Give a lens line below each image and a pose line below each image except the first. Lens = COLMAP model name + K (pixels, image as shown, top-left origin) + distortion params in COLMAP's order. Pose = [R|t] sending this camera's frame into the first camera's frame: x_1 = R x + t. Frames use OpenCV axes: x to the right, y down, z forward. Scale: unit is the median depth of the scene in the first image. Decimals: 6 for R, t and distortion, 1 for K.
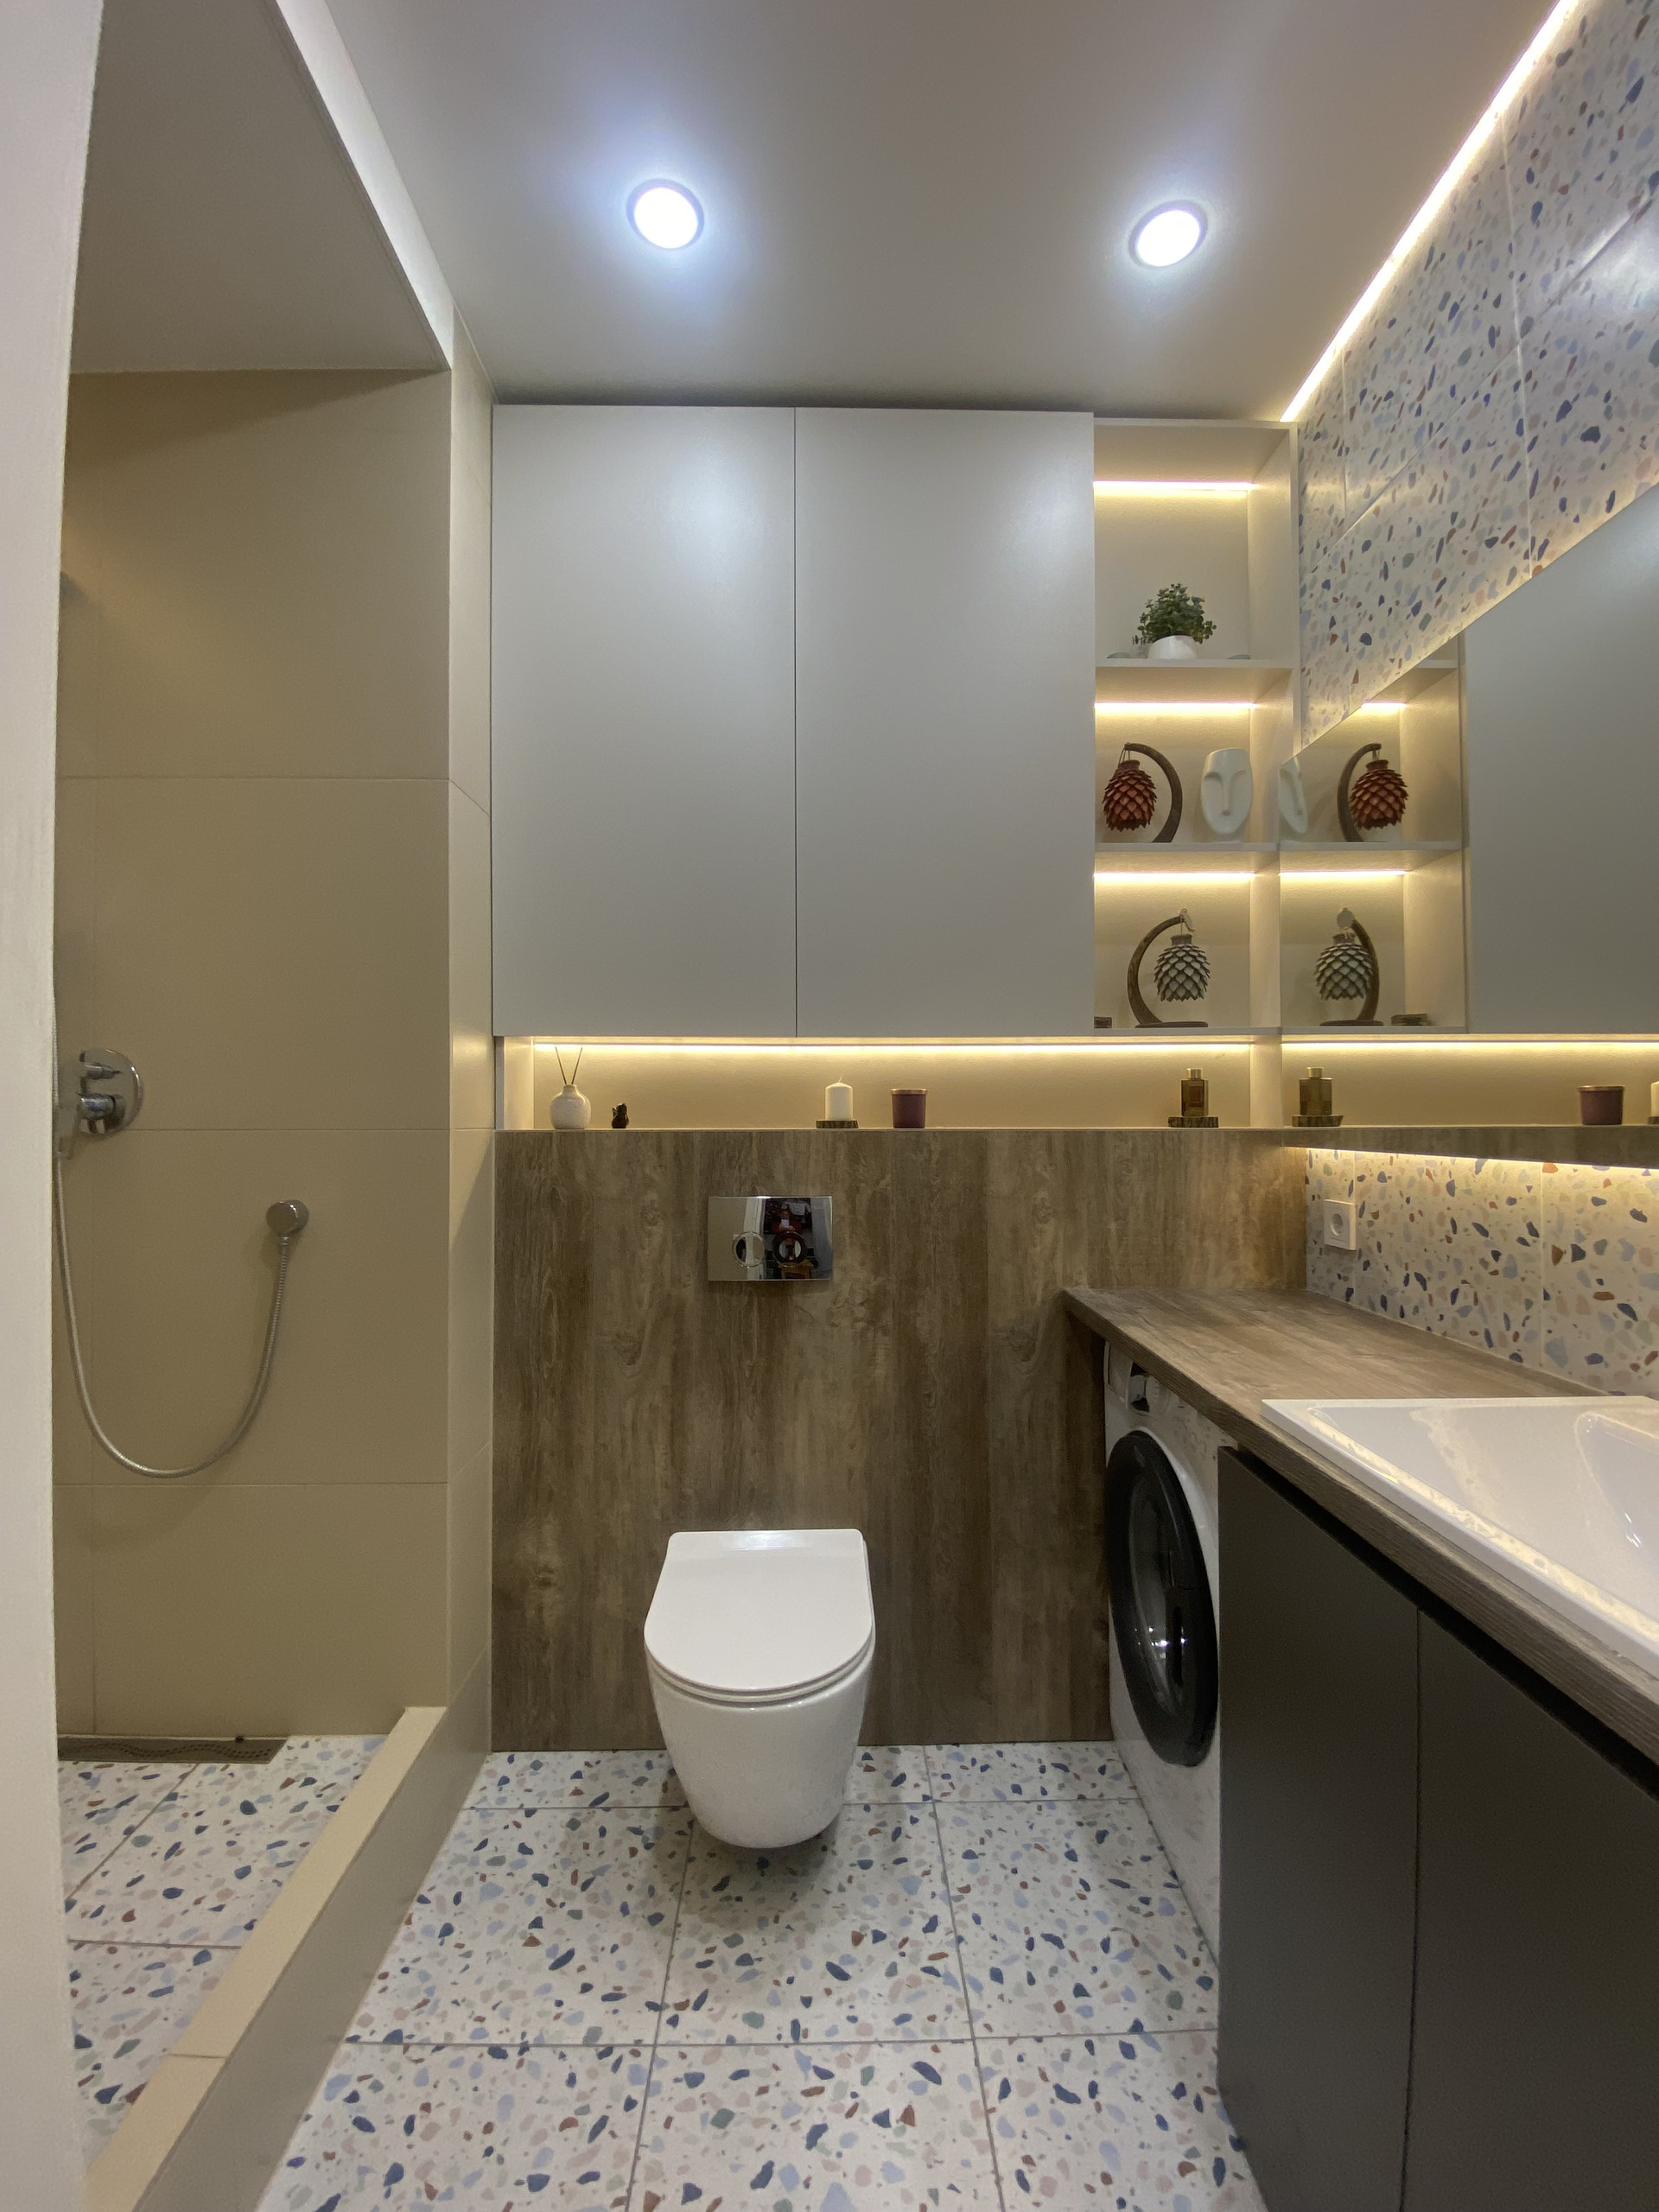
lens RADIAL K [[902.5, 0, 823.8], [0, 902.5, 1105.7], [0, 0, 1]] dist [0.030829, -0.025458]
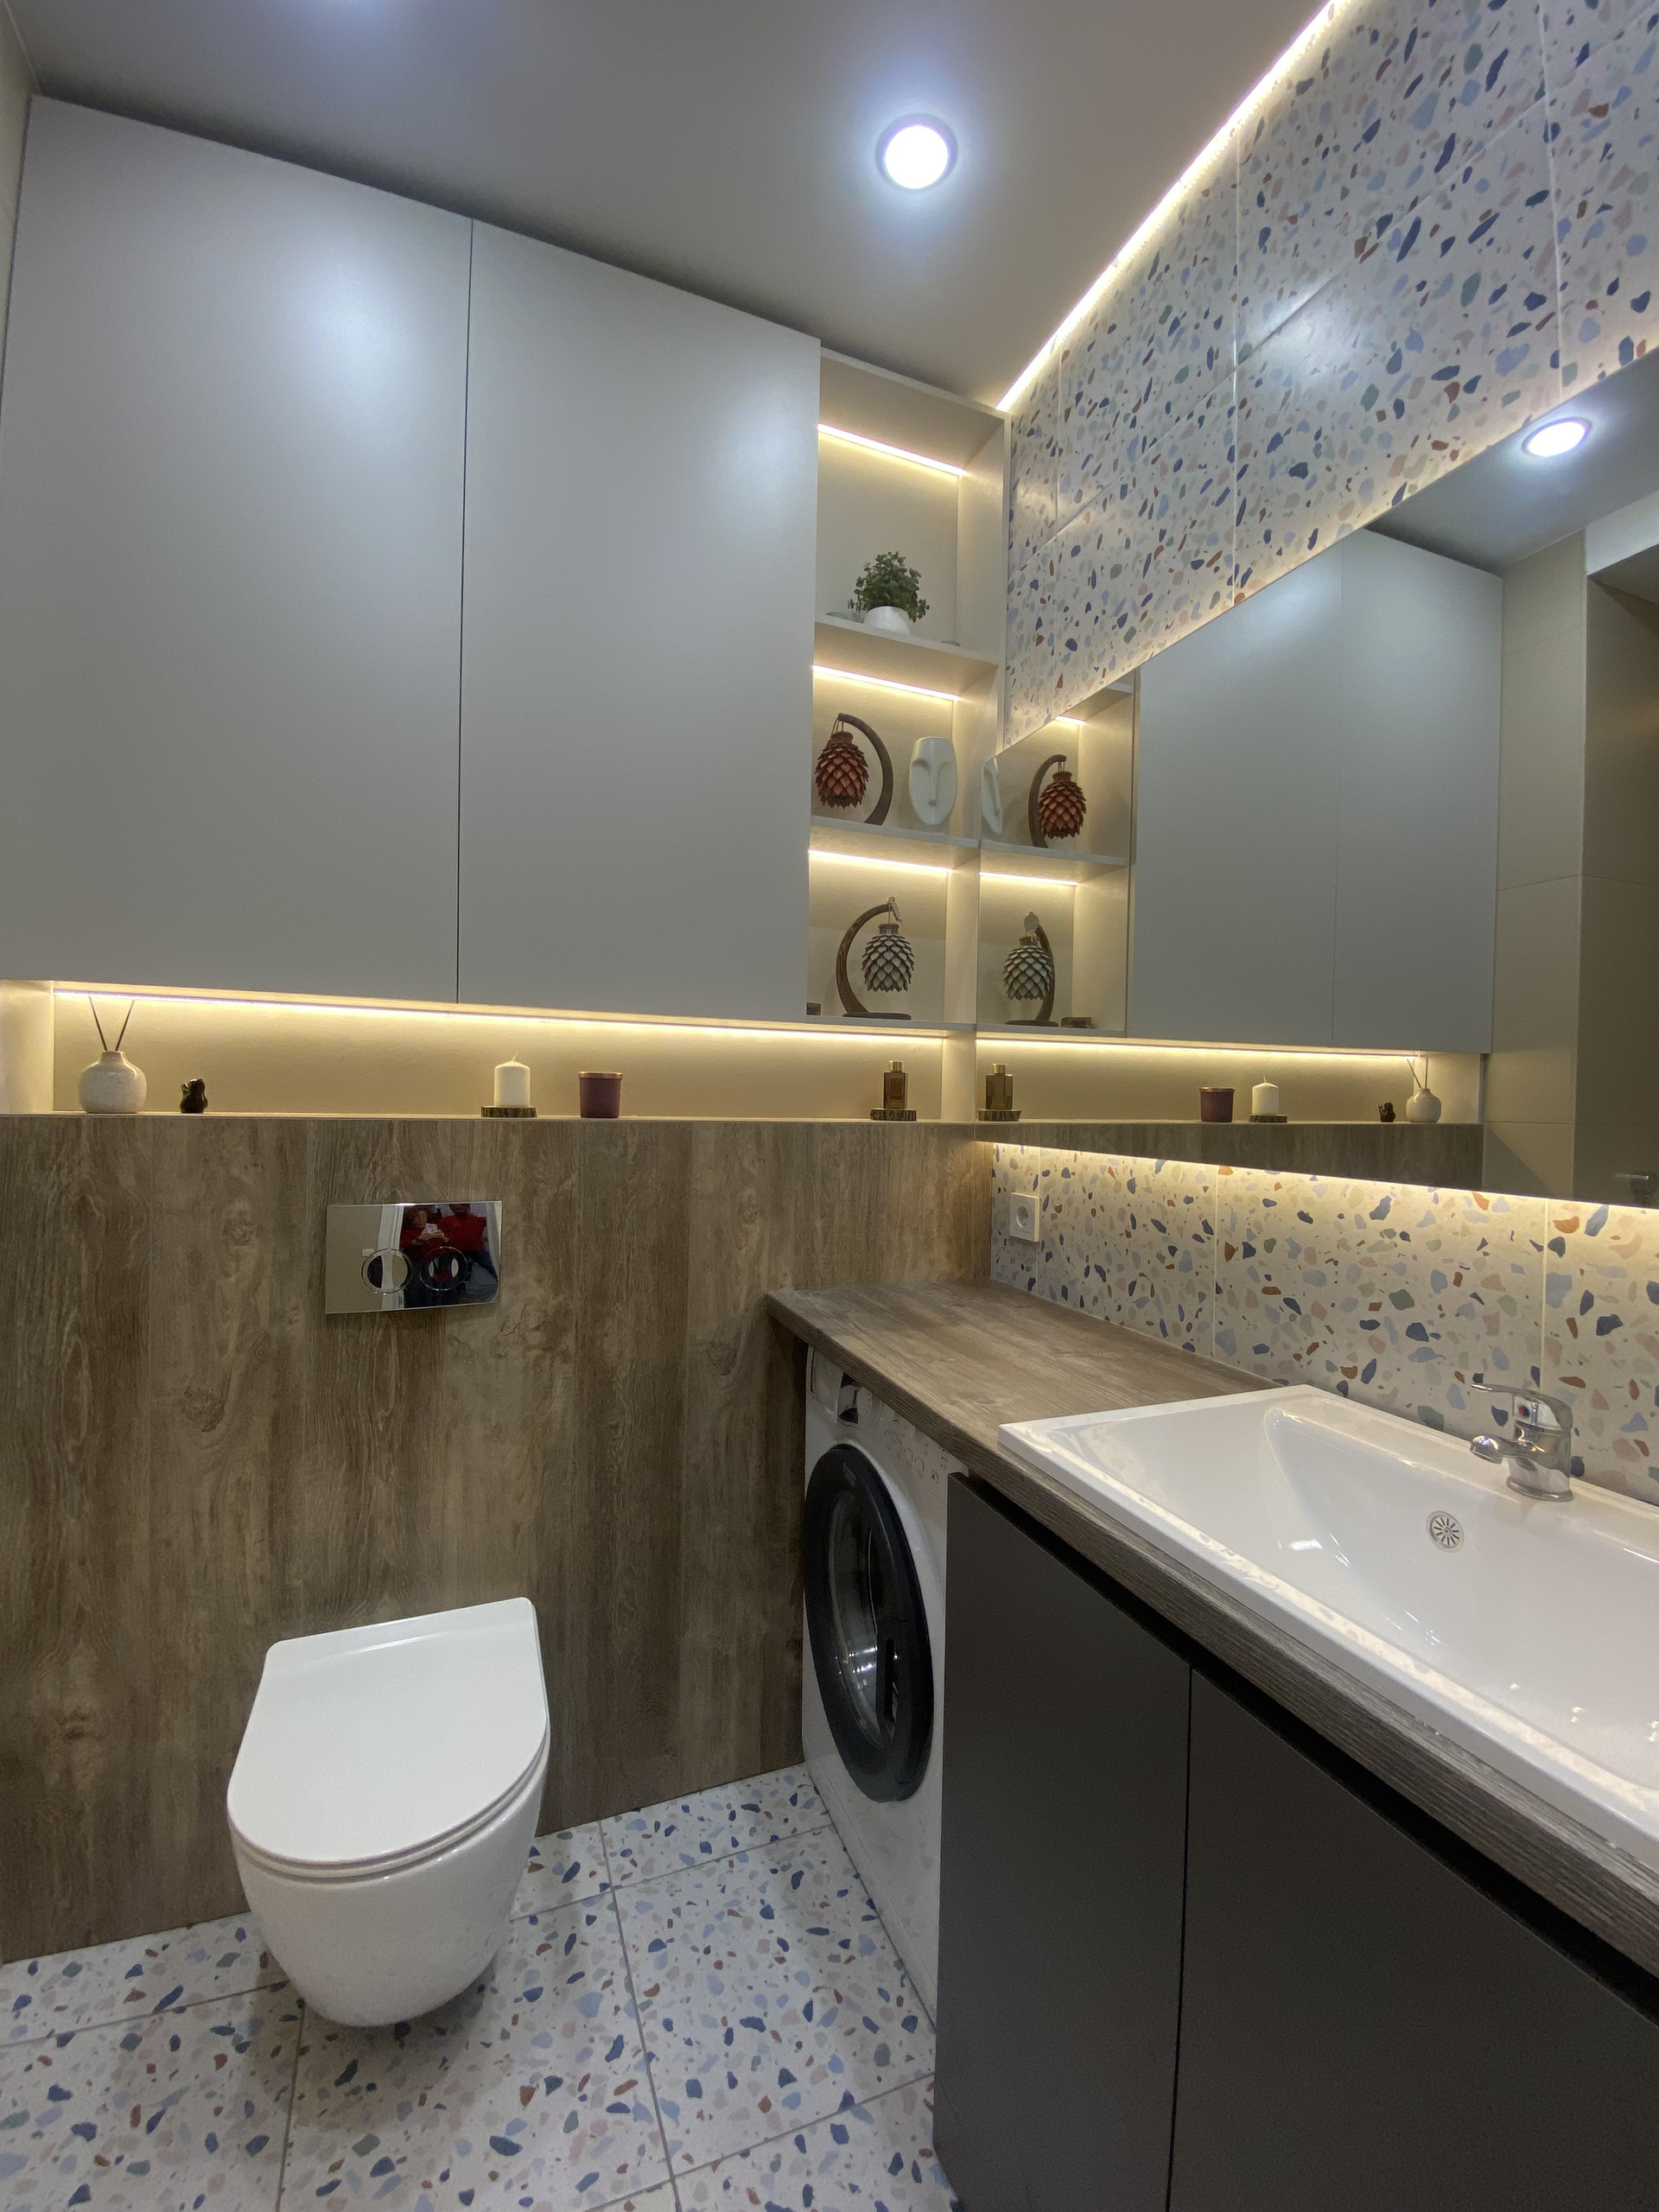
lens RADIAL K [[893.5, 0, 829.5], [0, 893.5, 1106.0], [0, 0, 1]] dist [0.023321, -0.022932]
pose [[0.929308, 0.016756, 0.368926, -0.018420], [-0.027321, 0.999352, 0.023432, -0.015540], [-0.368294, -0.031855, 0.929163, 0.165898]]
